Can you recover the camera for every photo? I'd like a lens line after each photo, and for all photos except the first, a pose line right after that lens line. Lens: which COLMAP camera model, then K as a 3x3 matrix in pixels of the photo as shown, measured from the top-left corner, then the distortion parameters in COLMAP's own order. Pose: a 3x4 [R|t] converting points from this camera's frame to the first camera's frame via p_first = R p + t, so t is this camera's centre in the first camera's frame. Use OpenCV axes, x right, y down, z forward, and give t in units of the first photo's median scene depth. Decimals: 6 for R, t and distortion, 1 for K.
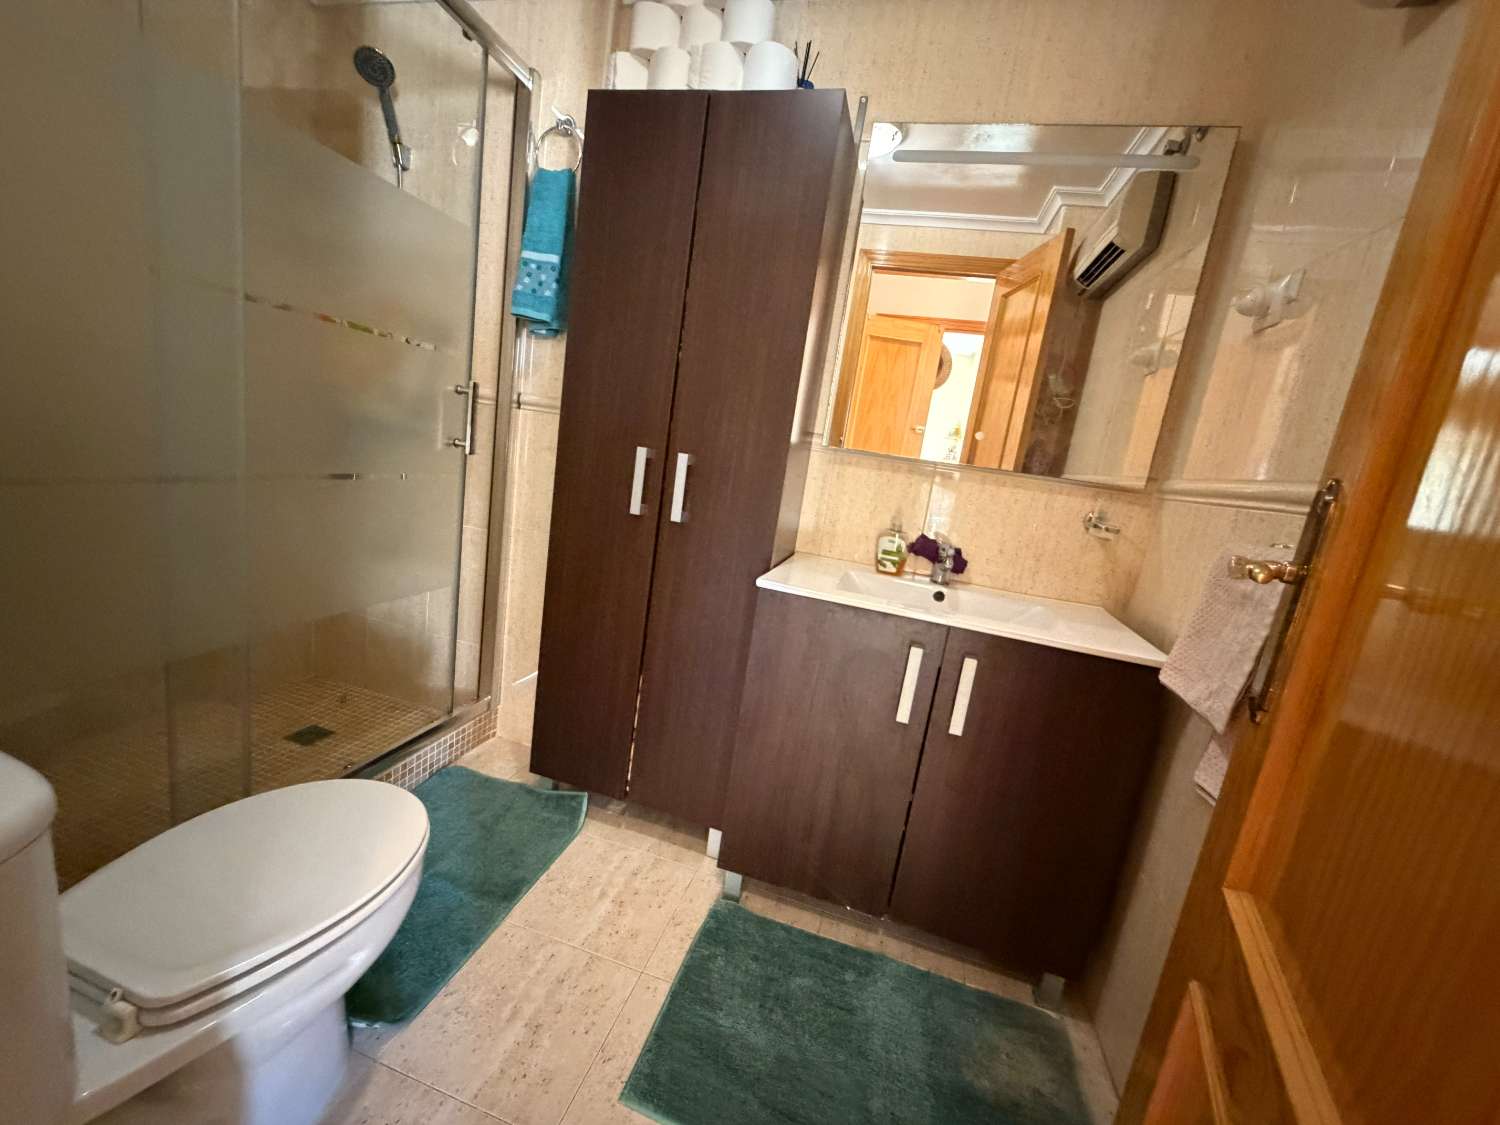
lens RADIAL K [[599.9, 0, 744.3], [0, 599.9, 565.3], [0, 0, 1]] dist [0.000338, 0.000160]
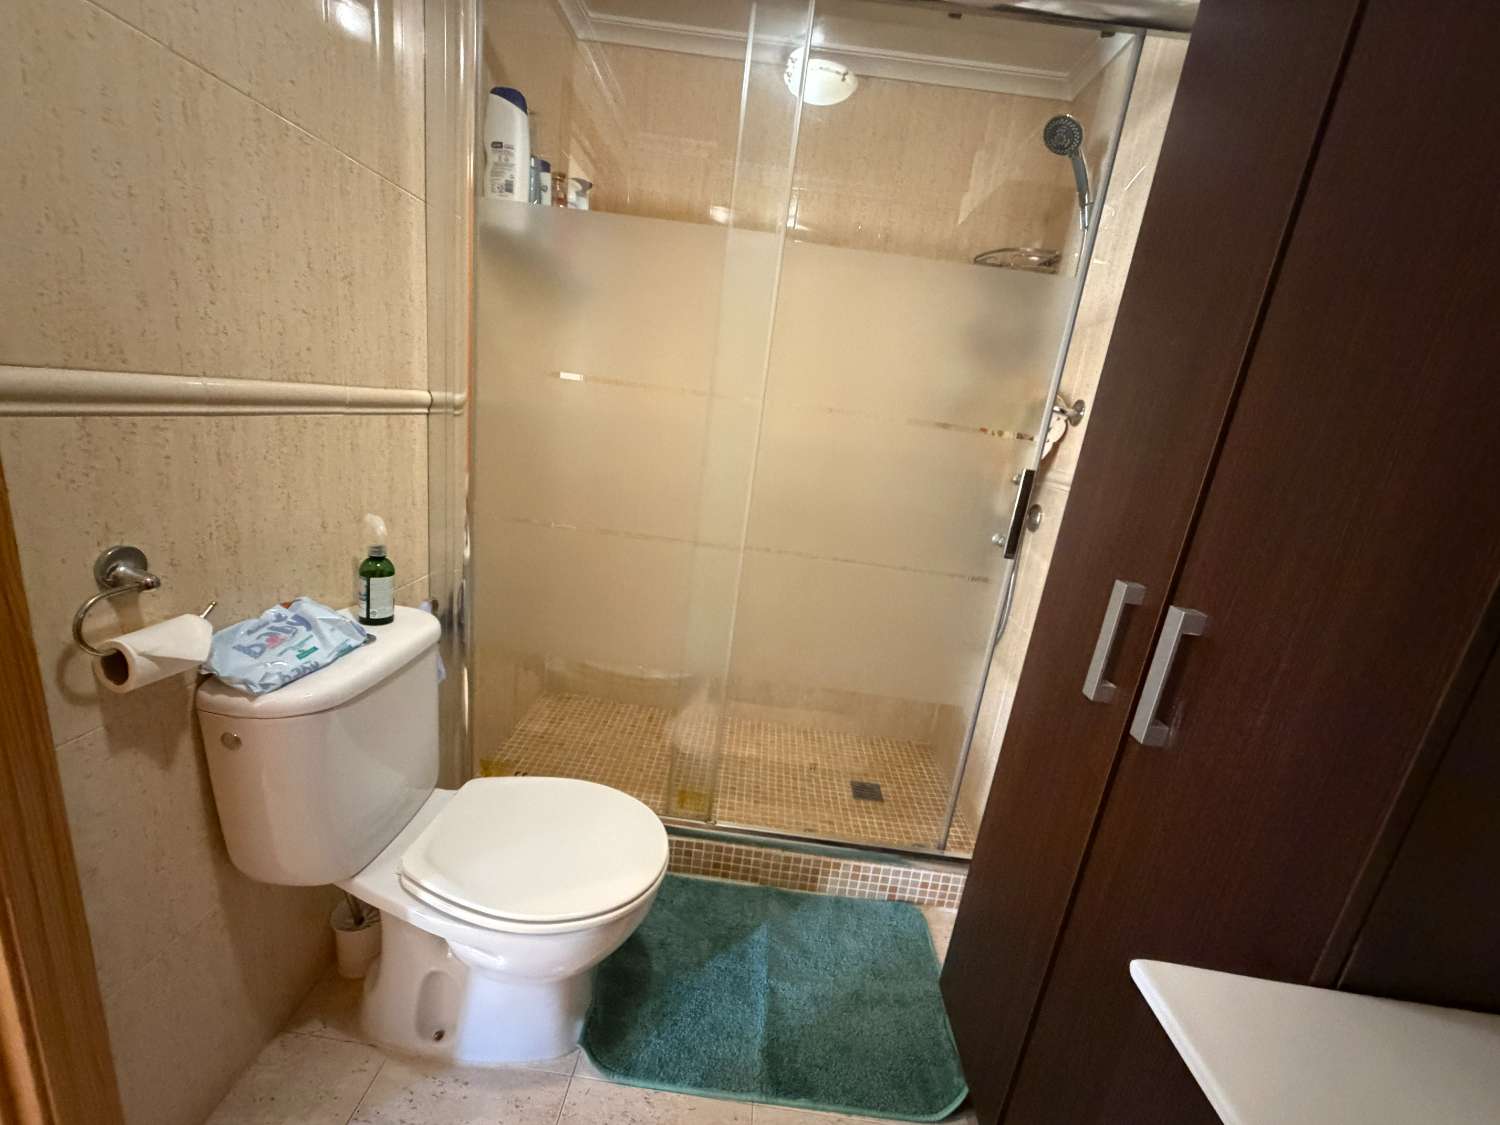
lens RADIAL K [[599.9, 0, 746.5], [0, 599.9, 559.6], [0, 0, 1]] dist [0.000338, 0.000160]
pose [[0.227484, 0.126276, -0.965560, 0.227427], [-0.269128, 0.961088, 0.062285, -0.133881], [0.935853, 0.245690, 0.252617, 0.461251]]
